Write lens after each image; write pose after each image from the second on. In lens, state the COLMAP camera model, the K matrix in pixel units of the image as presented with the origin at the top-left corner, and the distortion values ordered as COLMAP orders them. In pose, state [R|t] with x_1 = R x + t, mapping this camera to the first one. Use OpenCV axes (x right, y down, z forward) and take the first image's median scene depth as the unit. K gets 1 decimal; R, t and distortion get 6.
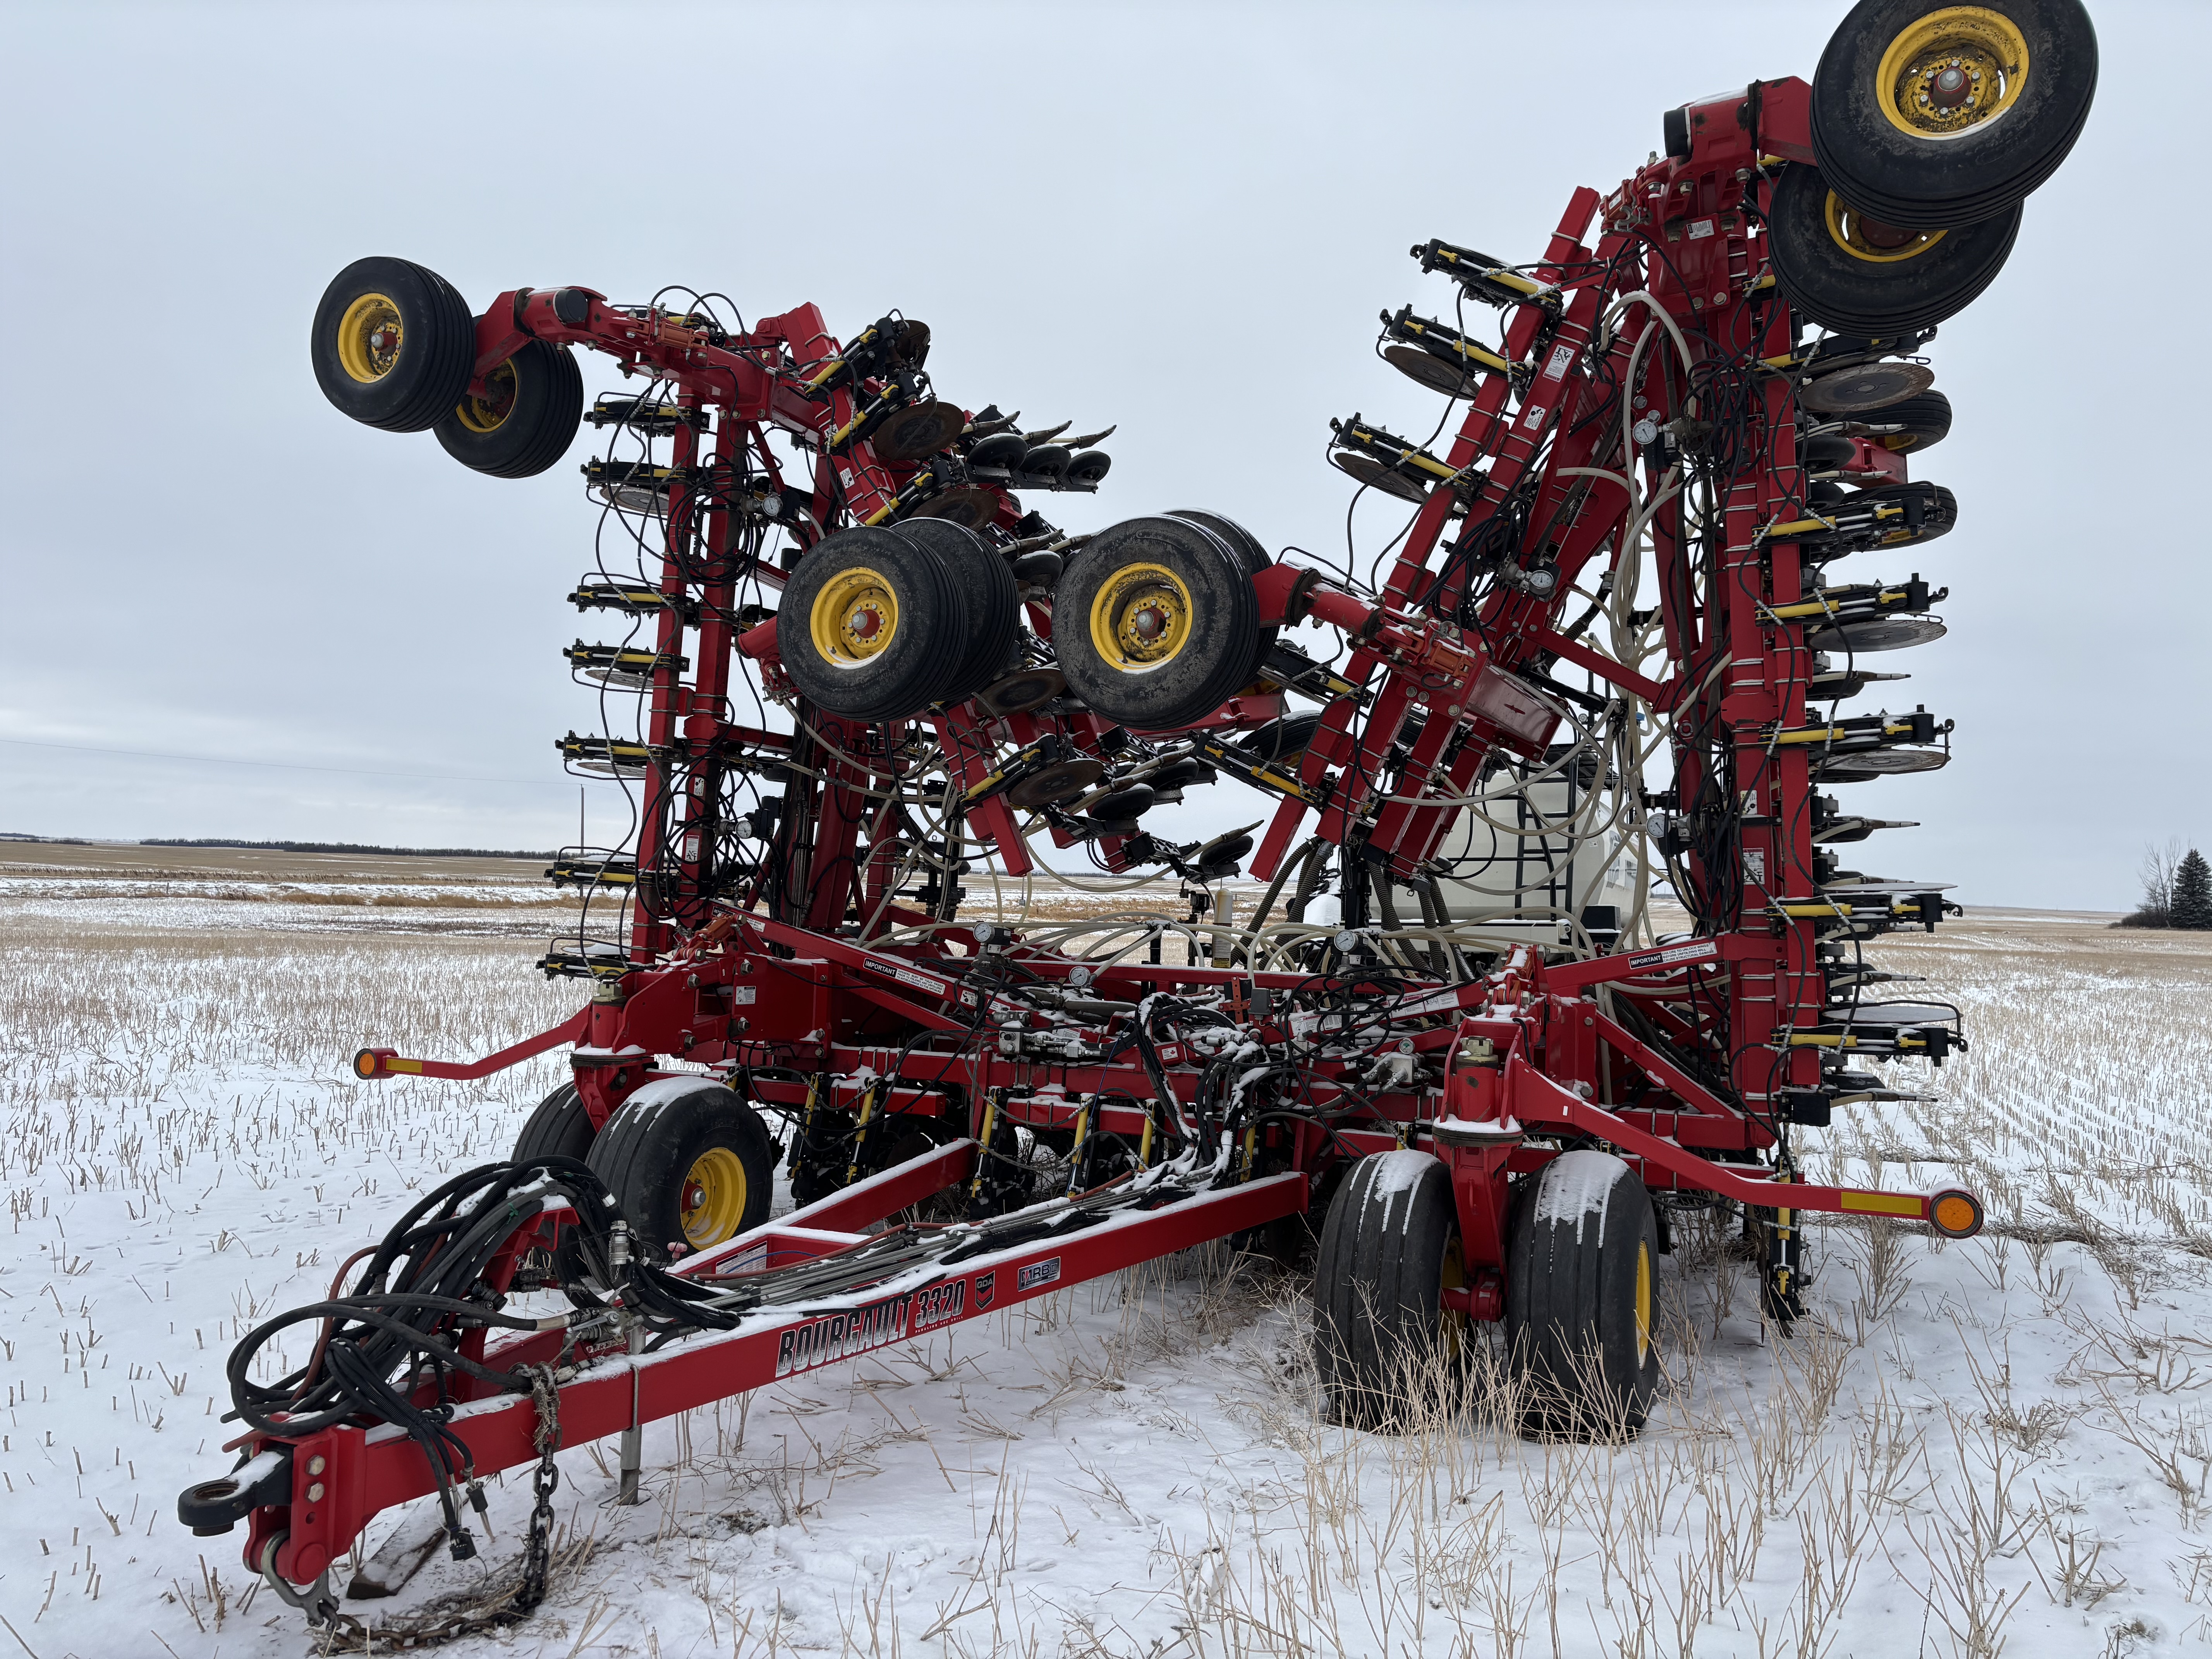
lens RADIAL K [[1665.7, 0, 1103.1], [0, 1665.7, 829.9], [0, 0, 1]] dist [0.050300, -0.044112]
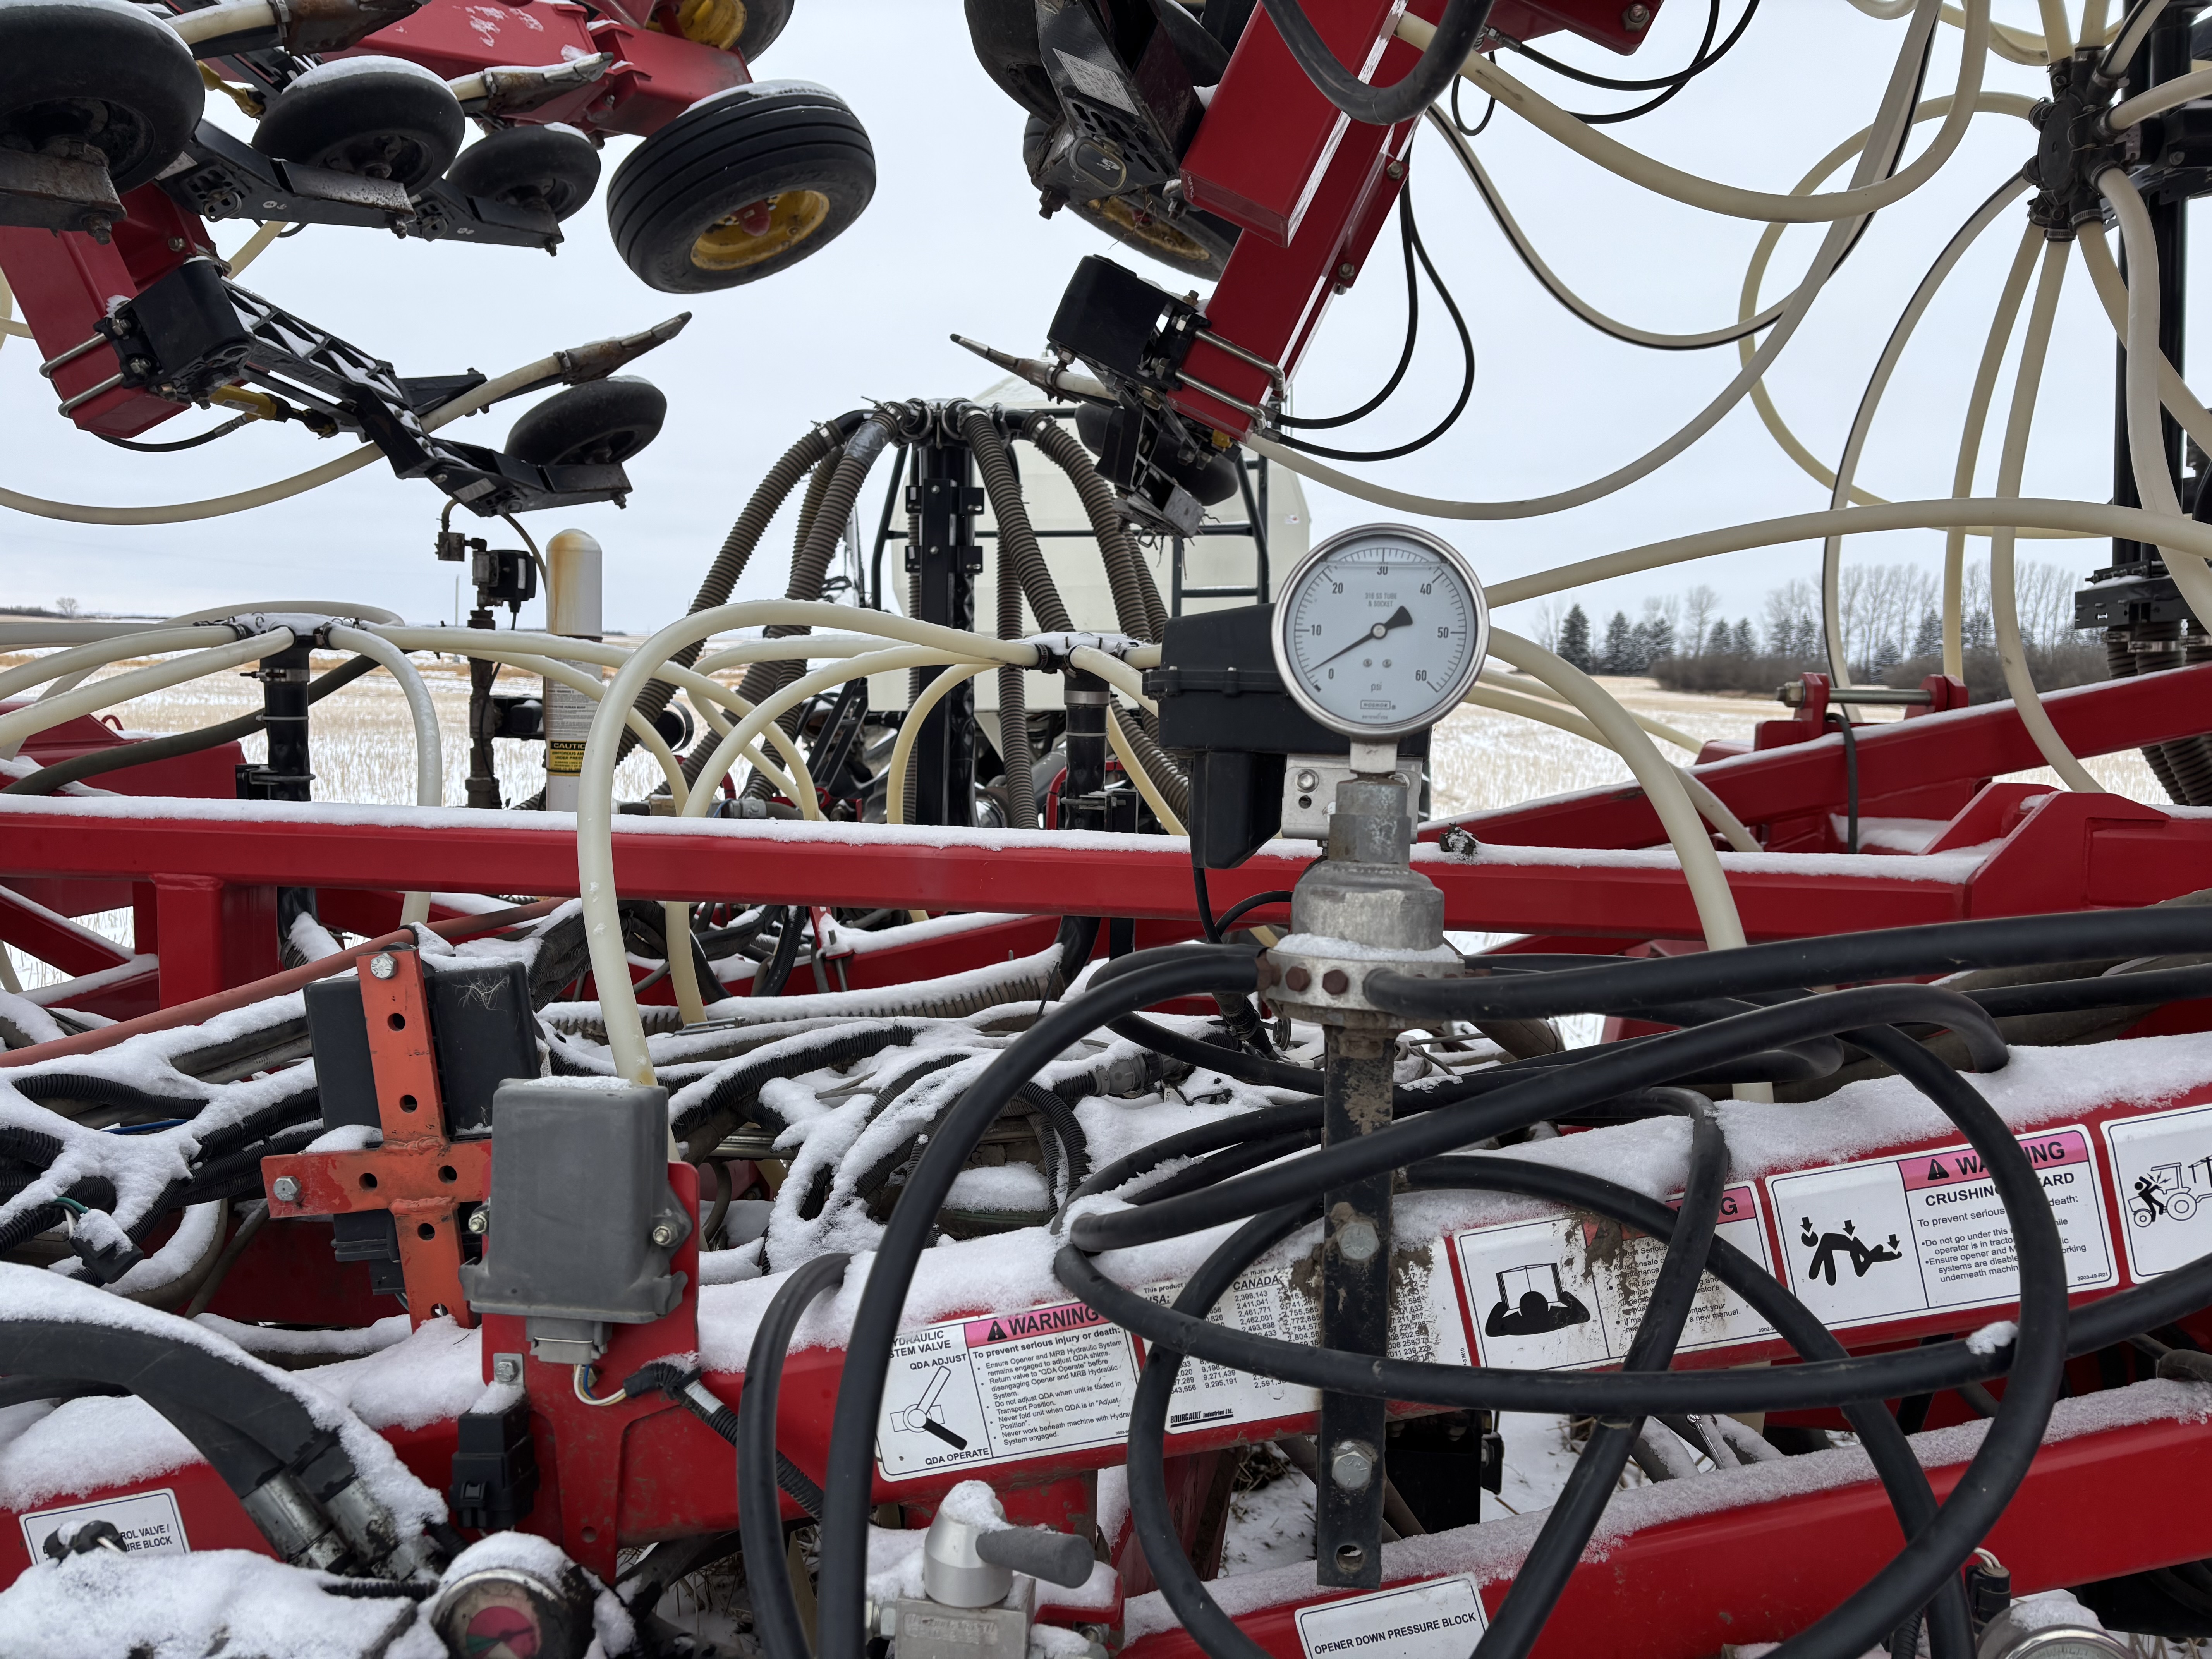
lens RADIAL K [[1665.7, 0, 1110.4], [0, 1665.7, 828.3], [0, 0, 1]] dist [0.050300, -0.044112]
pose [[0.949854, -0.035345, 0.310688, 0.072320], [-0.010345, 0.989495, 0.144198, 0.047044], [-0.312521, -0.140181, 0.939510, 0.688110]]
